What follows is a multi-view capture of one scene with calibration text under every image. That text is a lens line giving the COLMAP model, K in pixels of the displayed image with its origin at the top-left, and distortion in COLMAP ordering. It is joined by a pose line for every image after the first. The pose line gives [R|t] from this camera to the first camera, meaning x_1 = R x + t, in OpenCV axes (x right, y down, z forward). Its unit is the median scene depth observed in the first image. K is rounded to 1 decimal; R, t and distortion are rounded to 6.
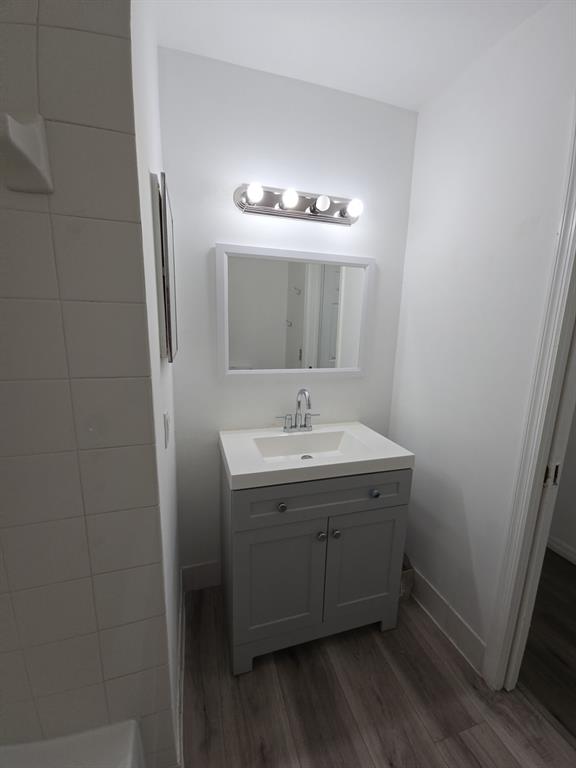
lens RADIAL K [[313.1, 0, 283.9], [0, 313.1, 384.0], [0, 0, 1]] dist [-0.002820, -0.004270]
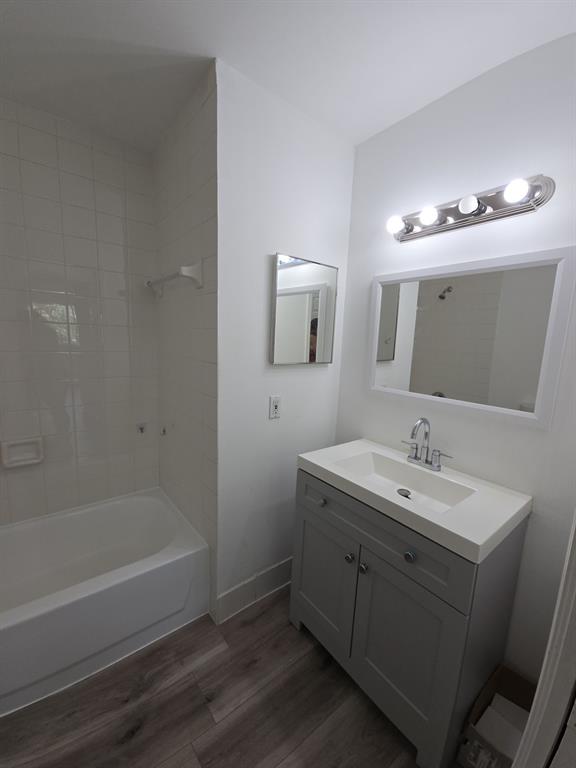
lens RADIAL K [[313.1, 0, 284.5], [0, 313.1, 380.1], [0, 0, 1]] dist [-0.002820, -0.004270]
pose [[0.358521, 0.117045, -0.926155, 0.800962], [-0.201896, 0.978350, 0.045486, -0.053872], [0.911428, 0.170679, 0.374390, 0.317277]]
